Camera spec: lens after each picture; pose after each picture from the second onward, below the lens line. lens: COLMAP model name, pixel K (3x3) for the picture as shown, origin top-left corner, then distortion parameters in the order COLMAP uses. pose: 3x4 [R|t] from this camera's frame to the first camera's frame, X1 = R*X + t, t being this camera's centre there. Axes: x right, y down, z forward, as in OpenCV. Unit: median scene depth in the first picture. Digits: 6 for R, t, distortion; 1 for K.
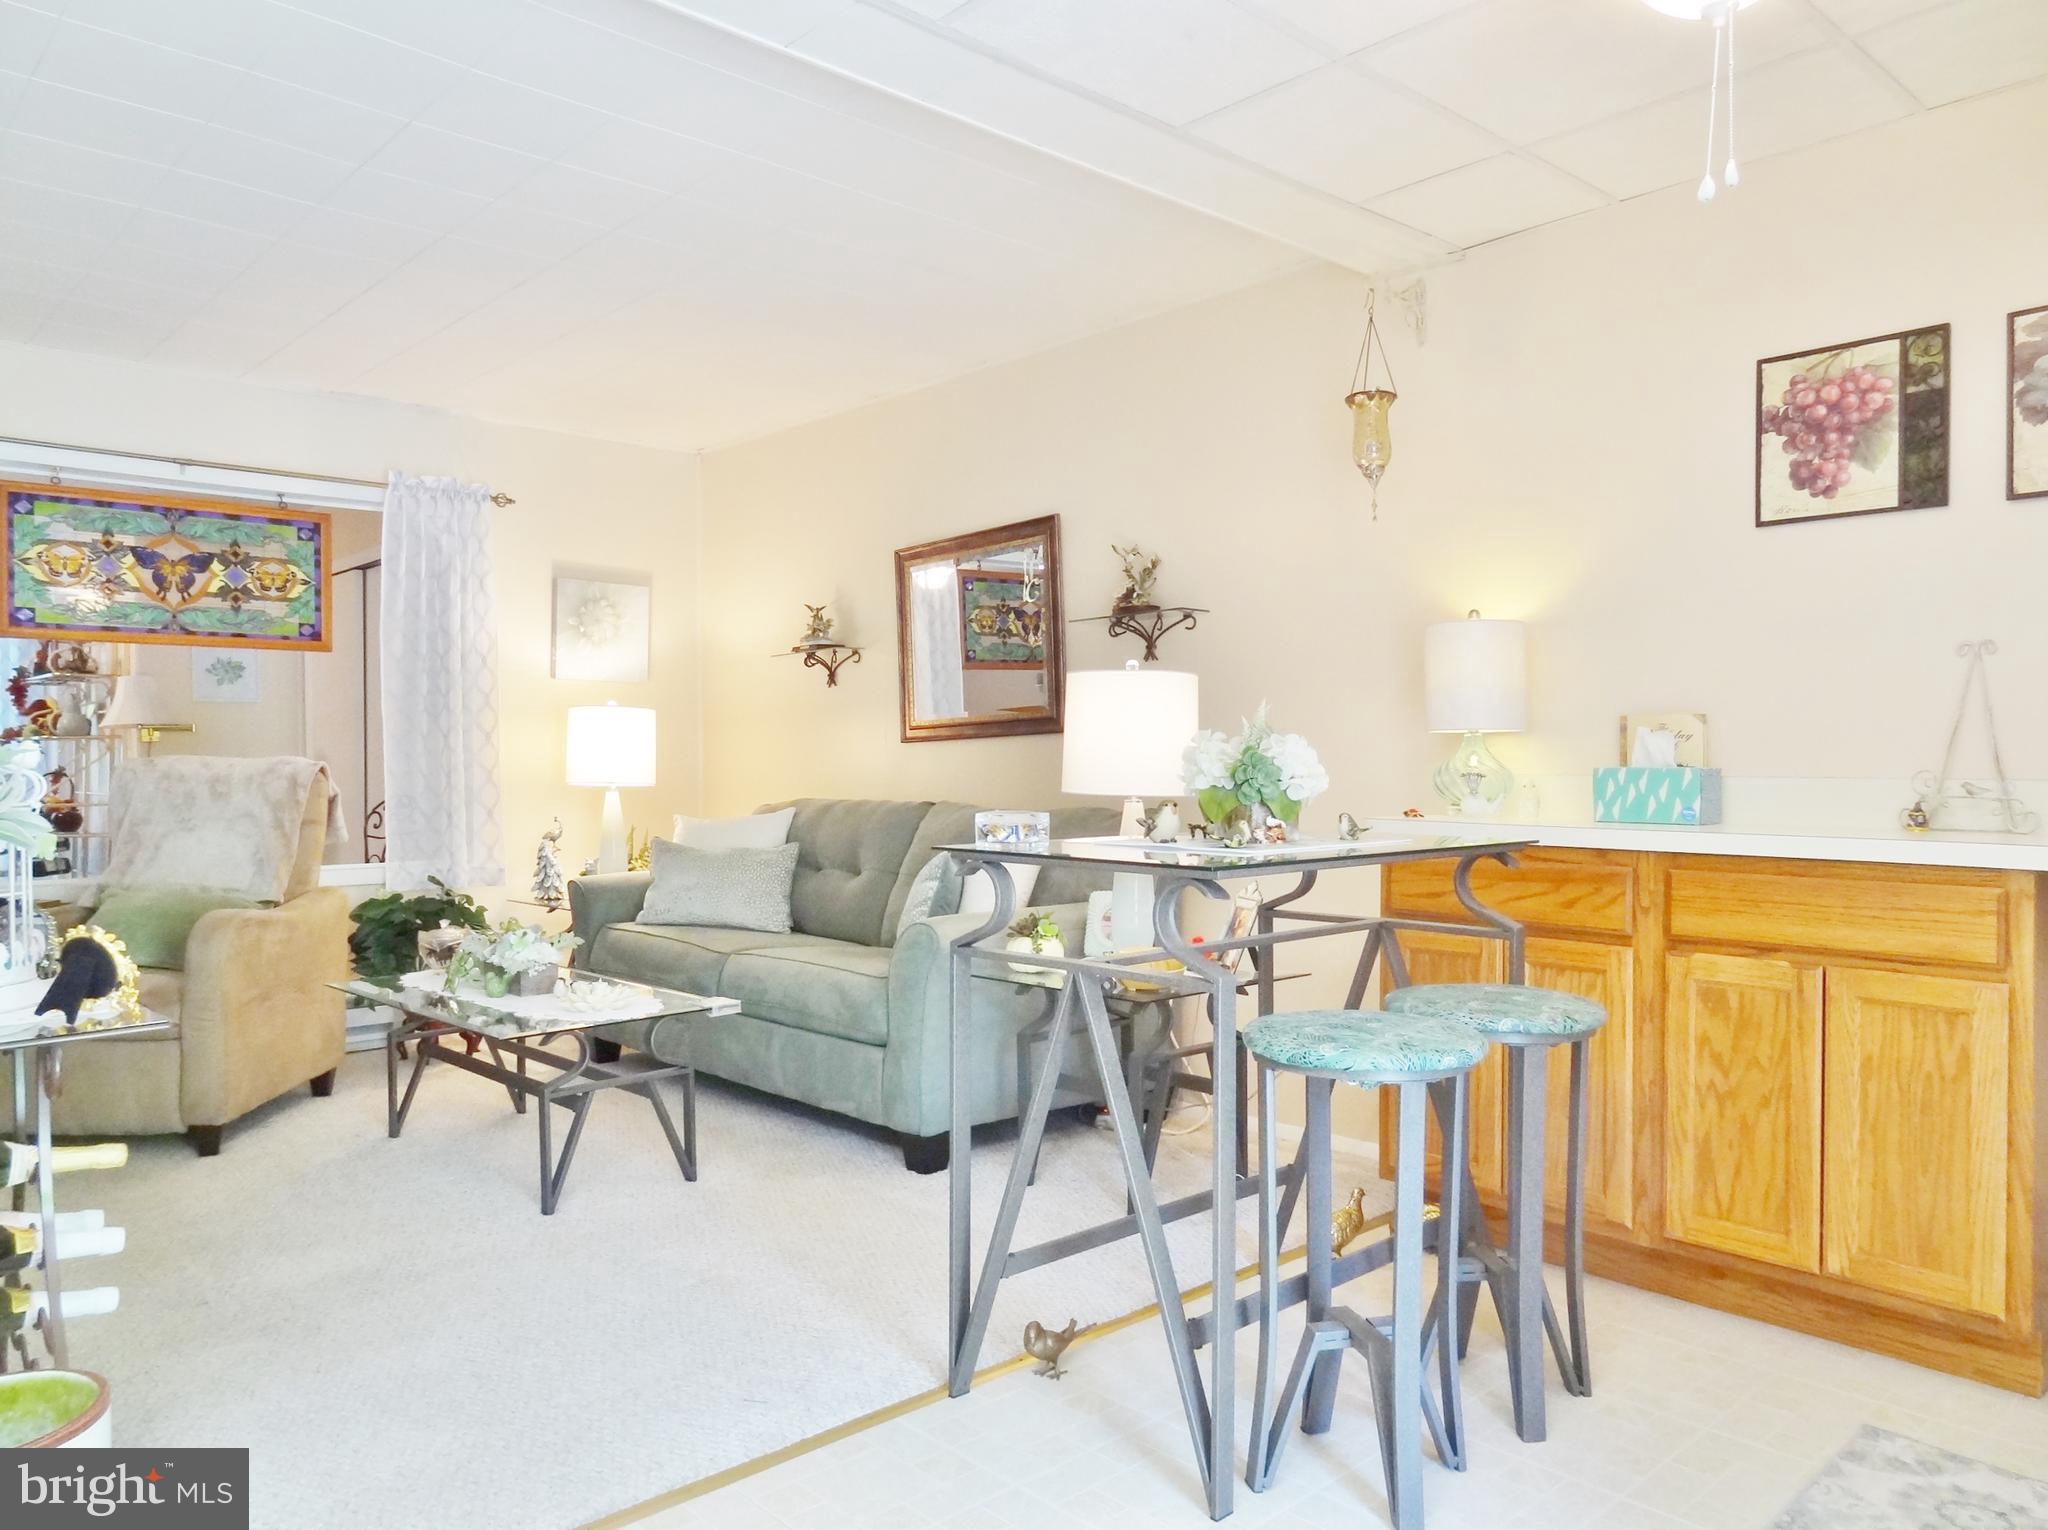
lens RADIAL K [[1441.6, 0, 1025.2], [0, 1441.6, 766.5], [0, 0, 1]] dist [-0.002237, 0.002134]
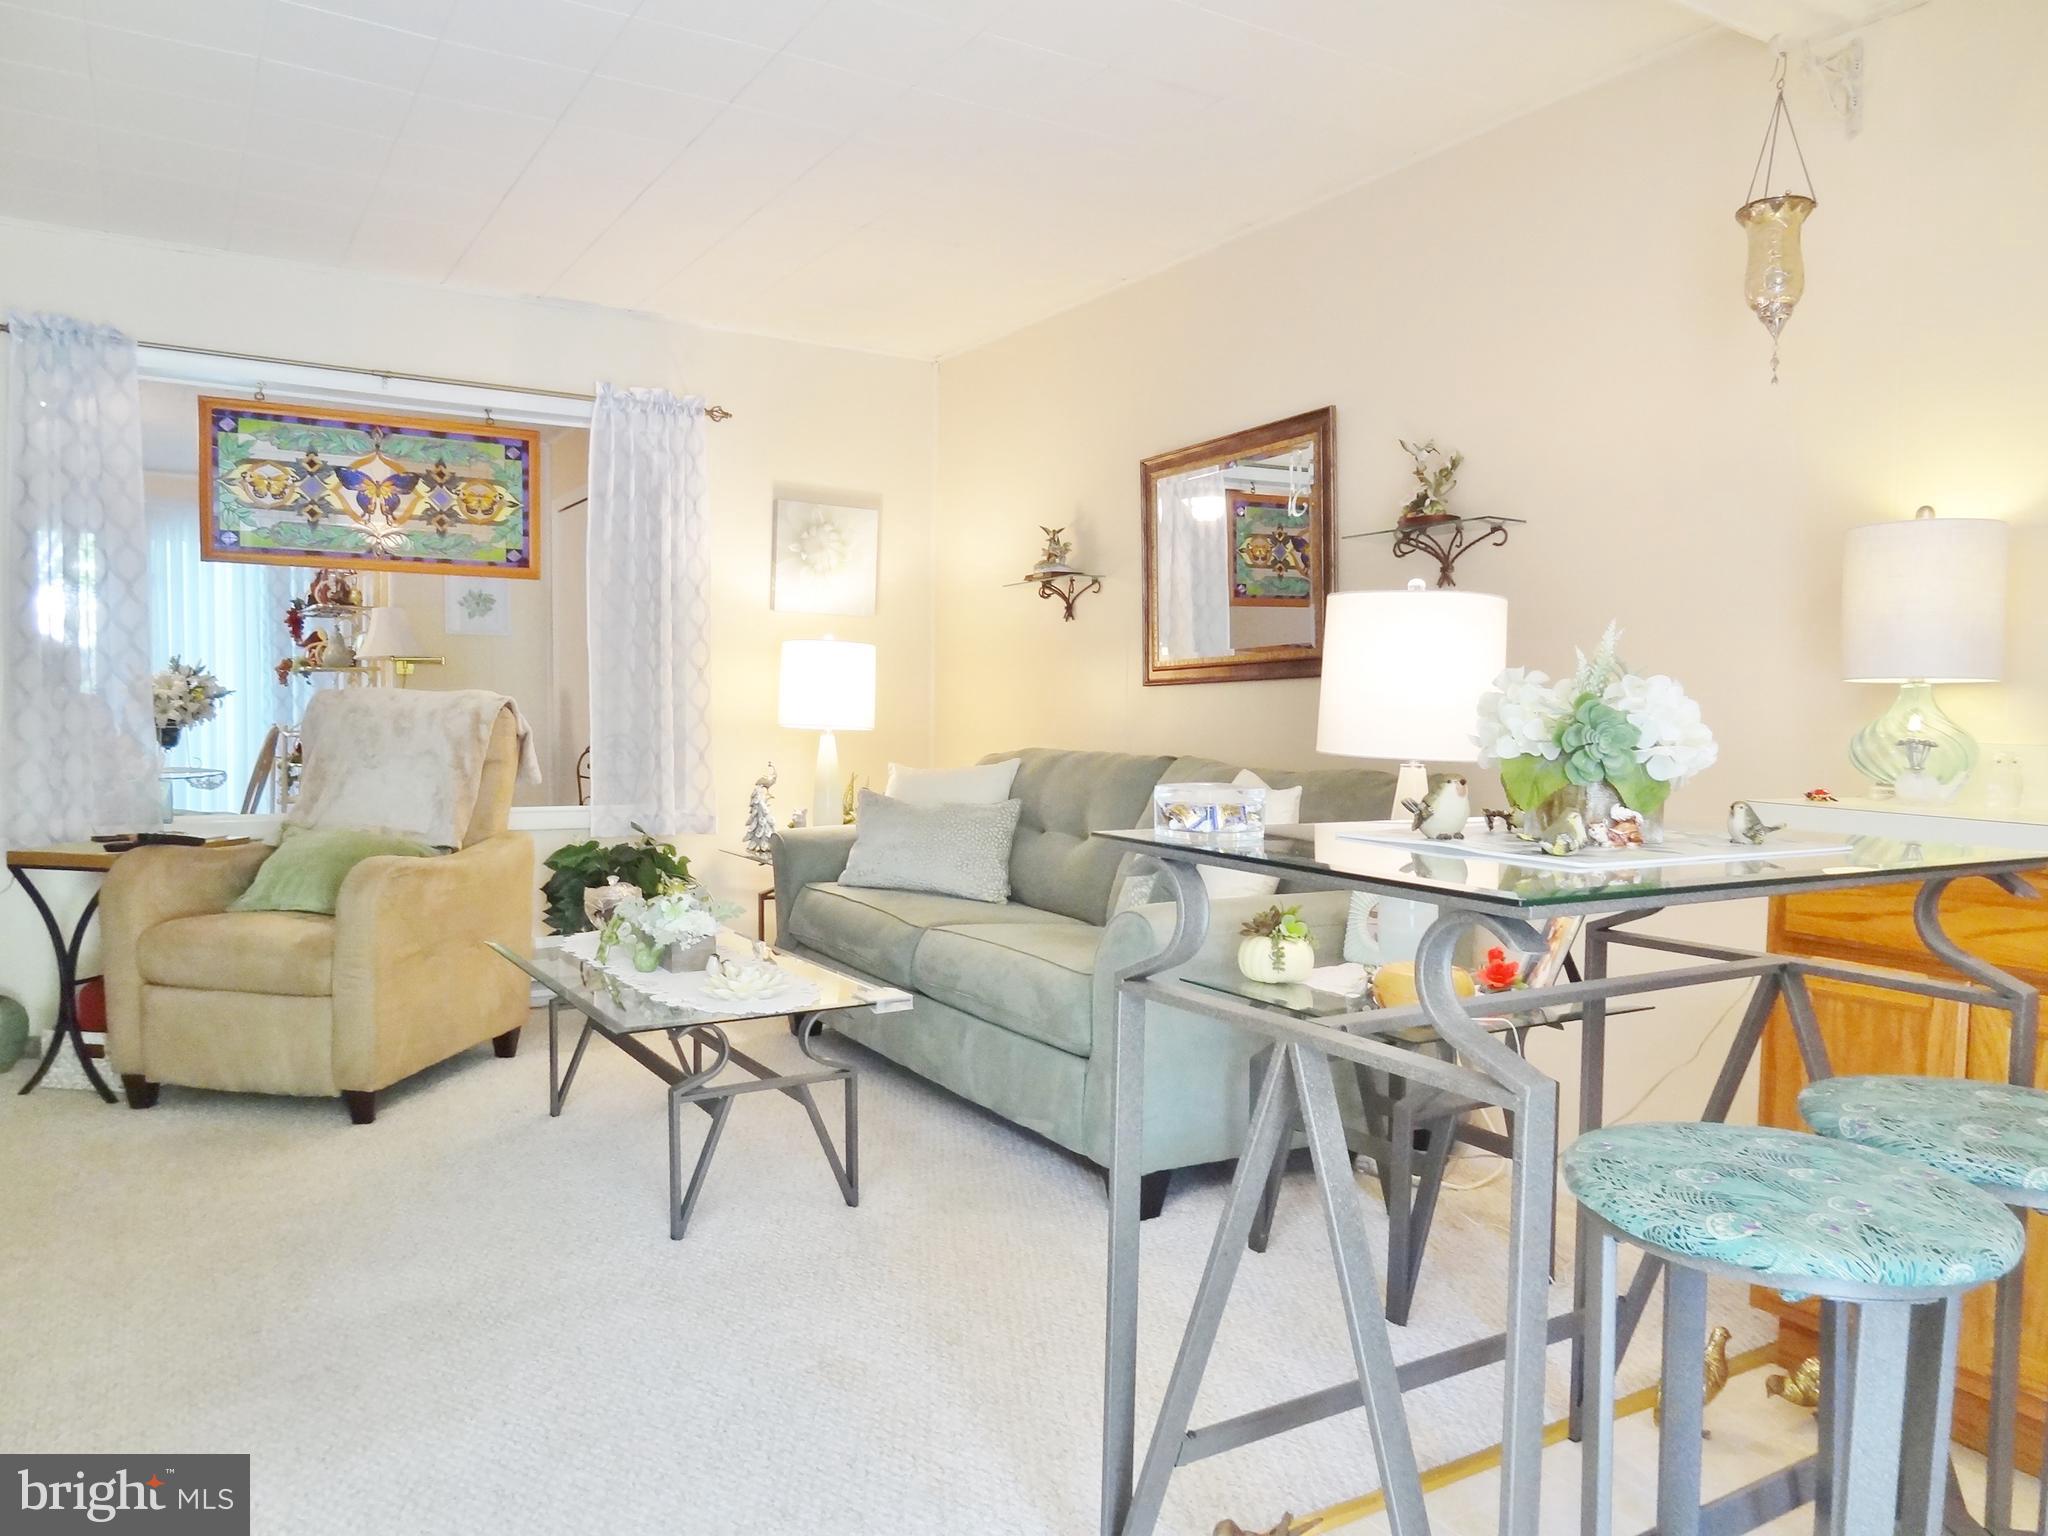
lens RADIAL K [[1441.6, 0, 1021.2], [0, 1441.6, 769.4], [0, 0, 1]] dist [-0.002237, 0.002134]
pose [[0.978785, 0.027763, -0.203001, 0.024399], [-0.019868, 0.998969, 0.040828, -0.000991], [0.203925, -0.035929, 0.978327, 0.193041]]
